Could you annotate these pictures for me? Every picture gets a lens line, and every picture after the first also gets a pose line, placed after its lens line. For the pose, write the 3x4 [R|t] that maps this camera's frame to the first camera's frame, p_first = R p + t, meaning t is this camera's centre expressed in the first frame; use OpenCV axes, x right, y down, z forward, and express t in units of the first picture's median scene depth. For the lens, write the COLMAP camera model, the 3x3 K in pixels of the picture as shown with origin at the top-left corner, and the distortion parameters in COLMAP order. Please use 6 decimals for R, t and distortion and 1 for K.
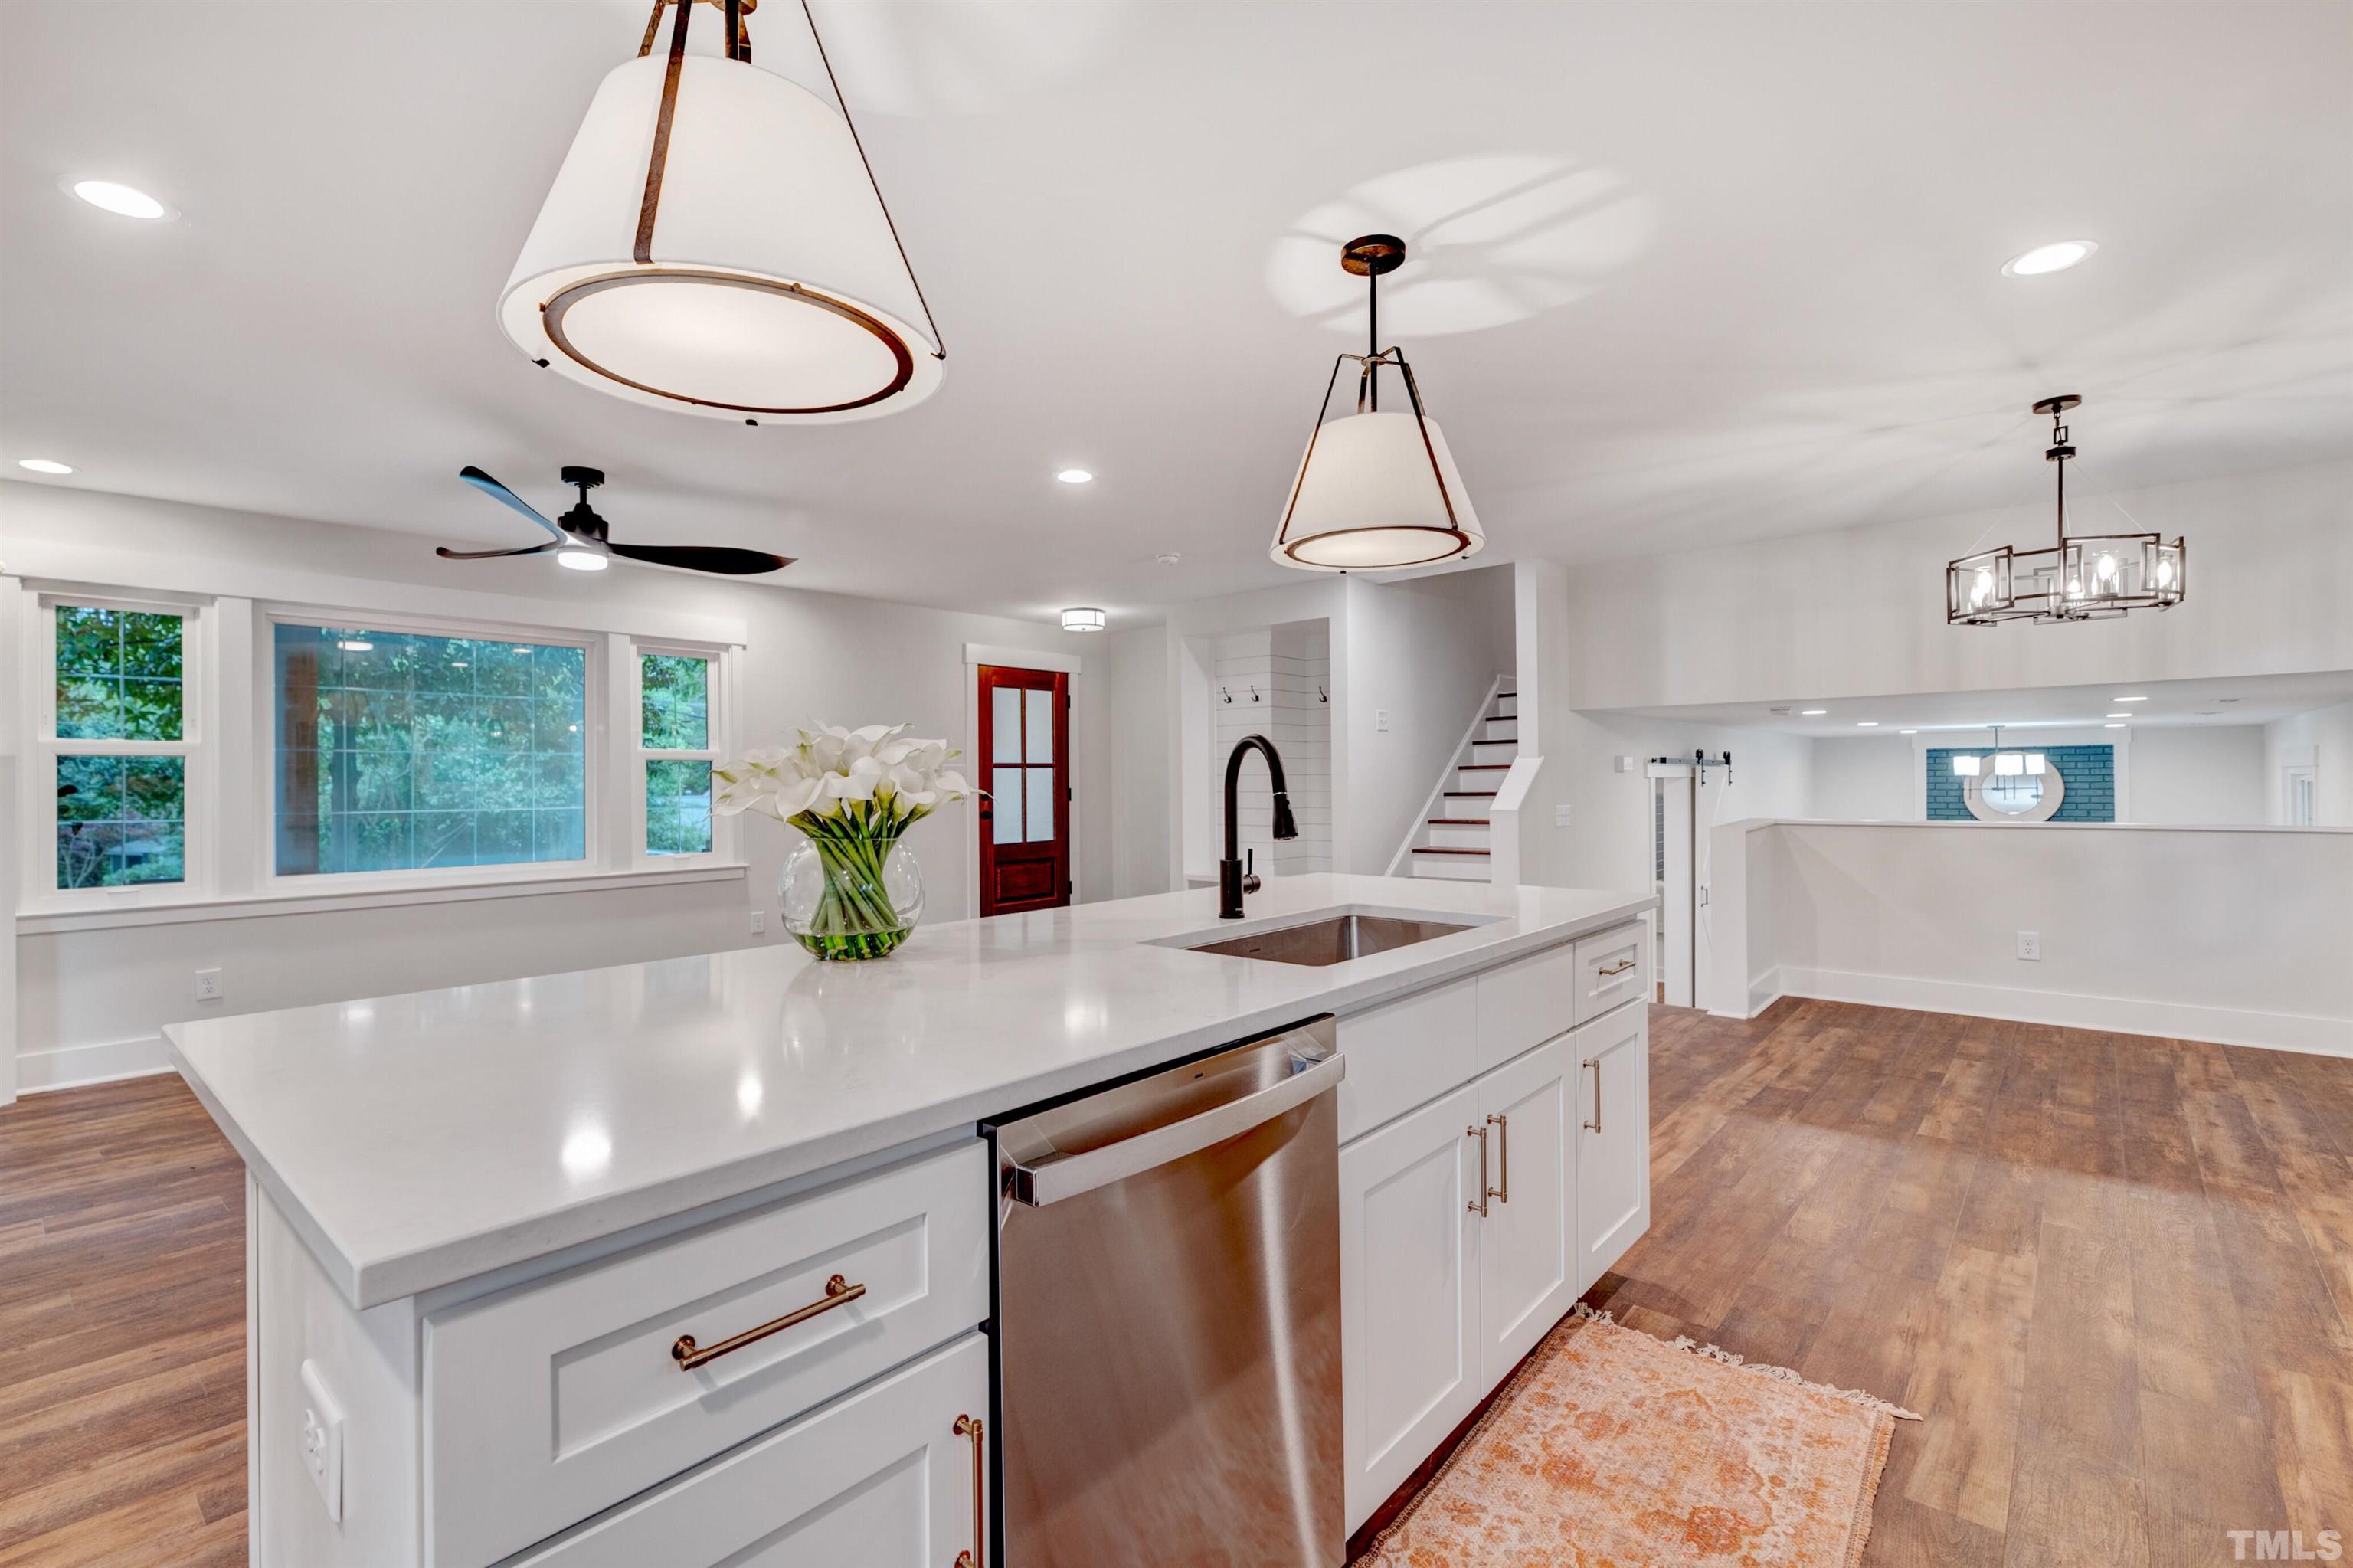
lens RADIAL K [[1056.2, 0, 1180.3], [0, 1056.2, 772.6], [0, 0, 1]] dist [0.001768, -0.000114]
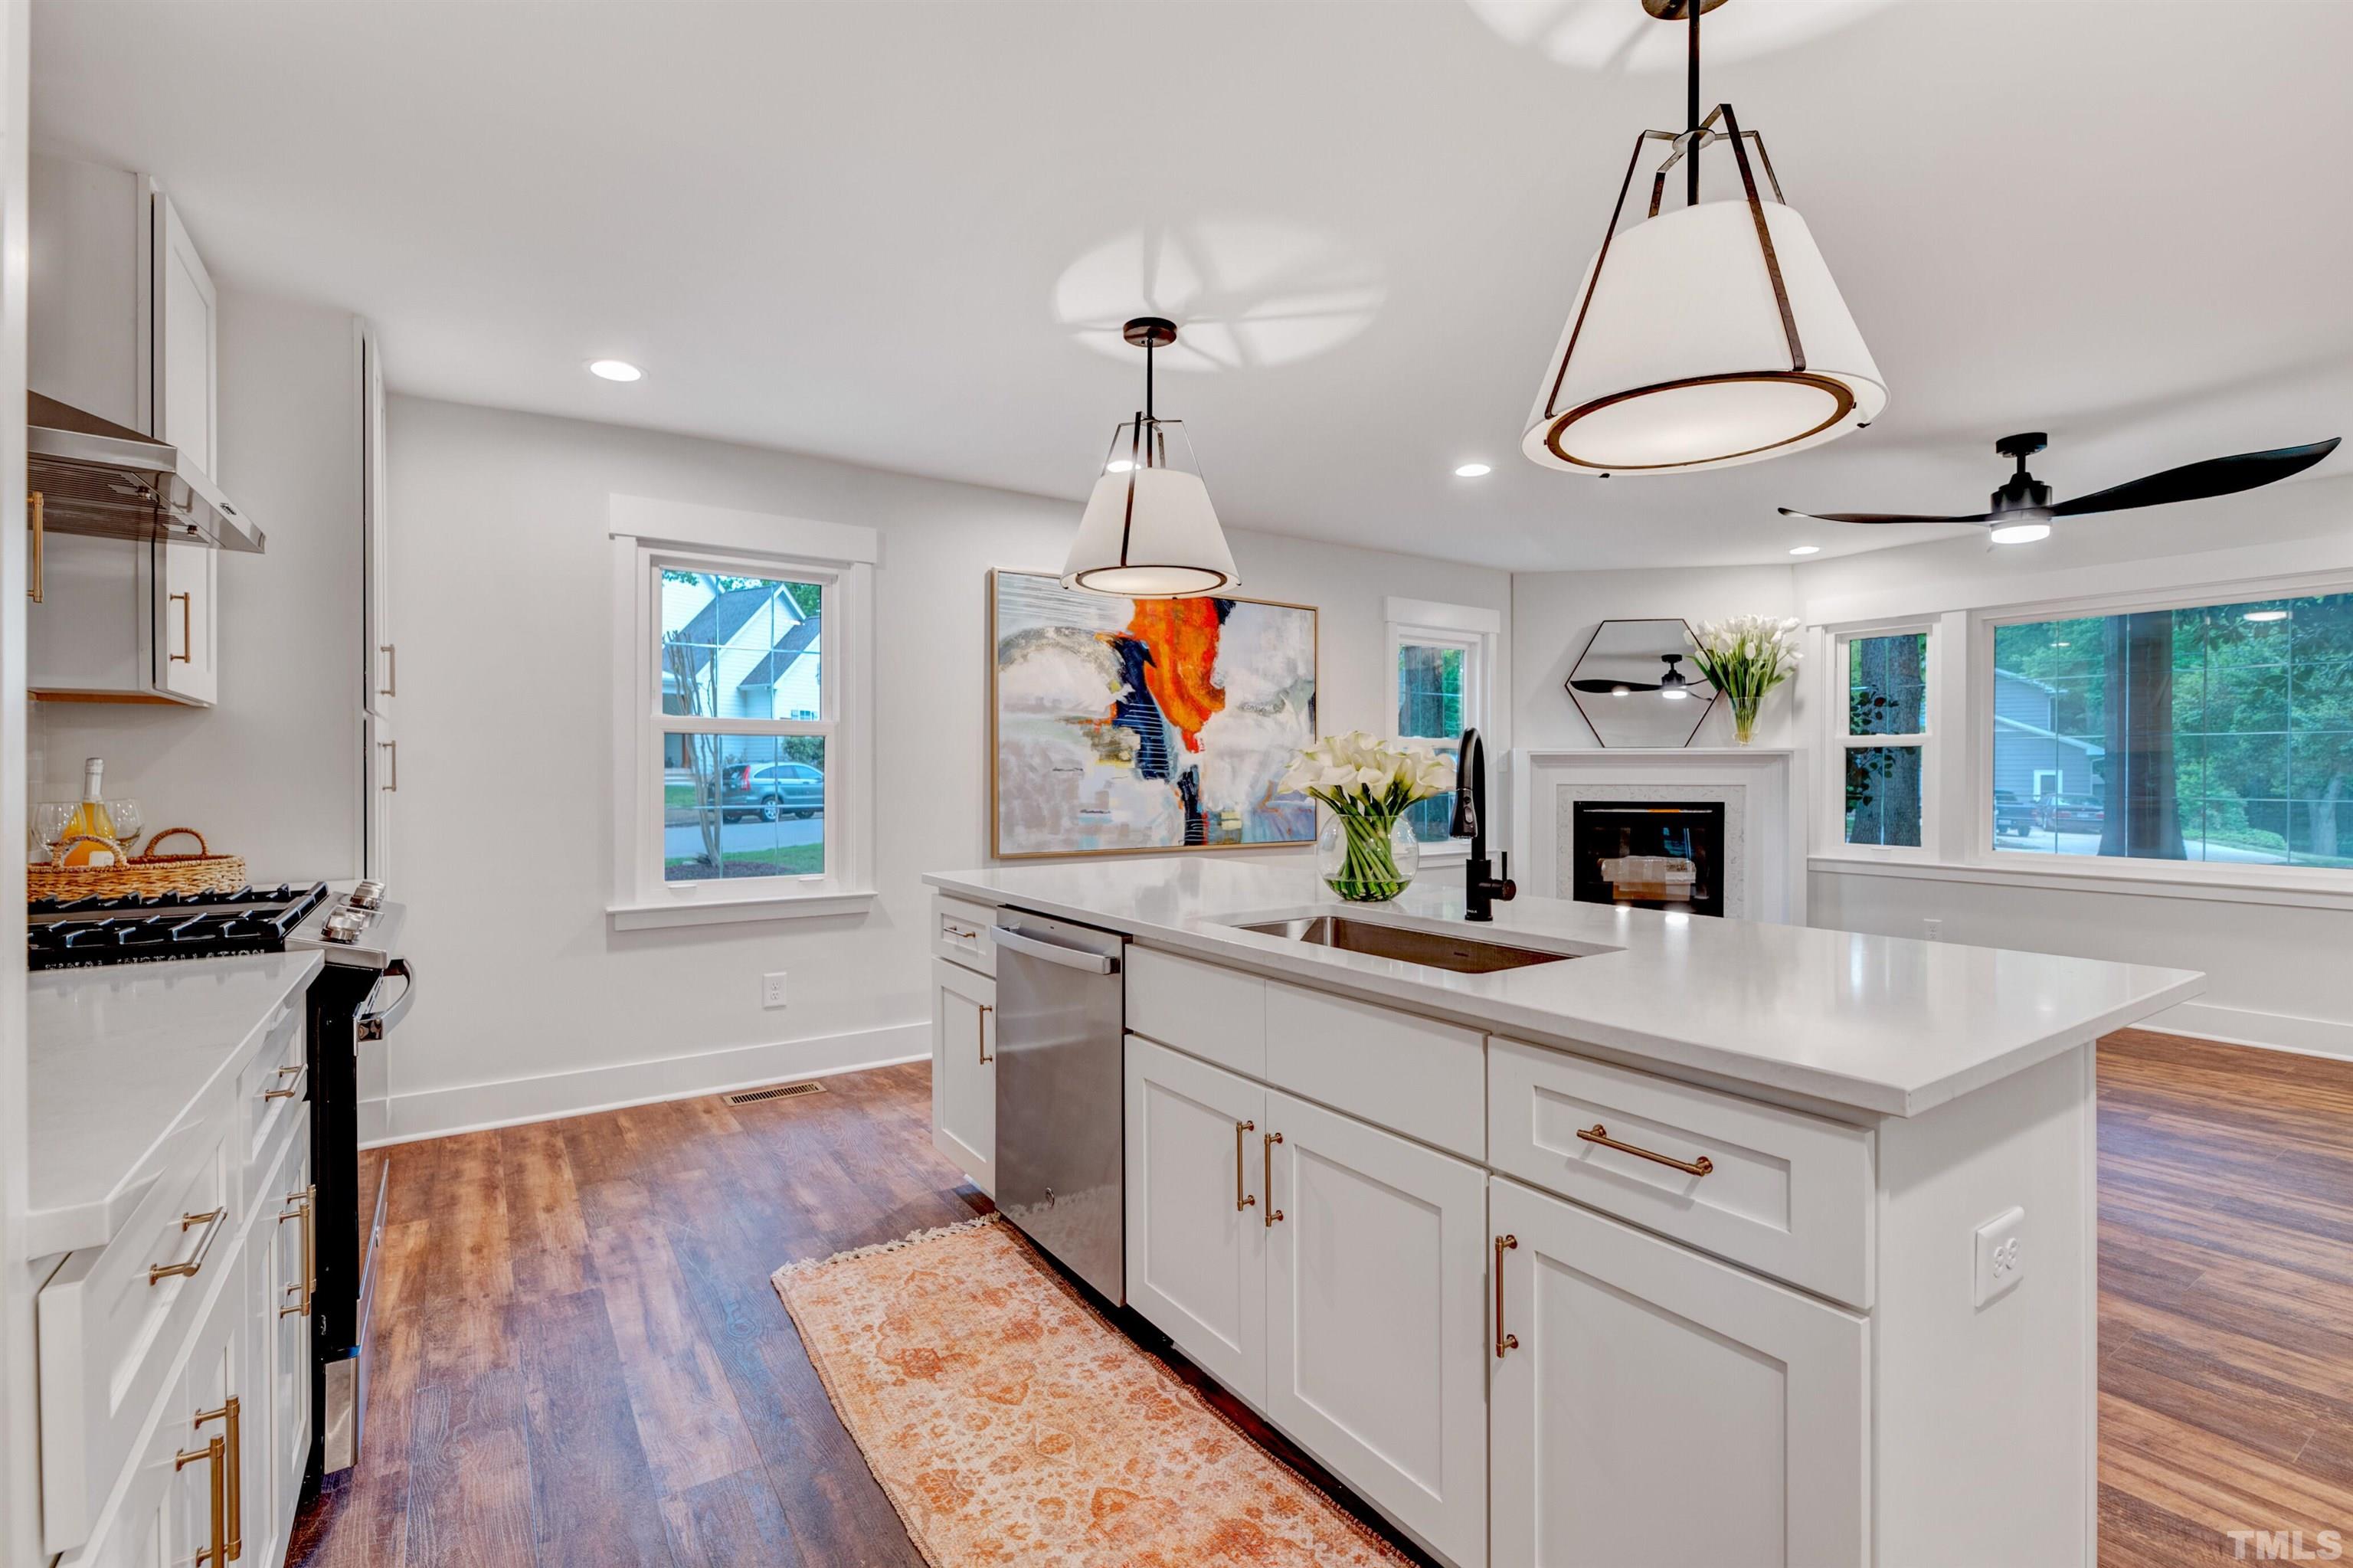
lens RADIAL K [[1049.4, 0, 1168.2], [0, 1049.4, 777.7], [0, 0, 1]] dist [0.003282, -0.000951]
pose [[-0.265306, 0.015127, -0.964046, 0.556825], [0.009981, 0.999866, 0.012942, -0.003299], [0.964113, -0.006189, -0.265421, 0.528730]]
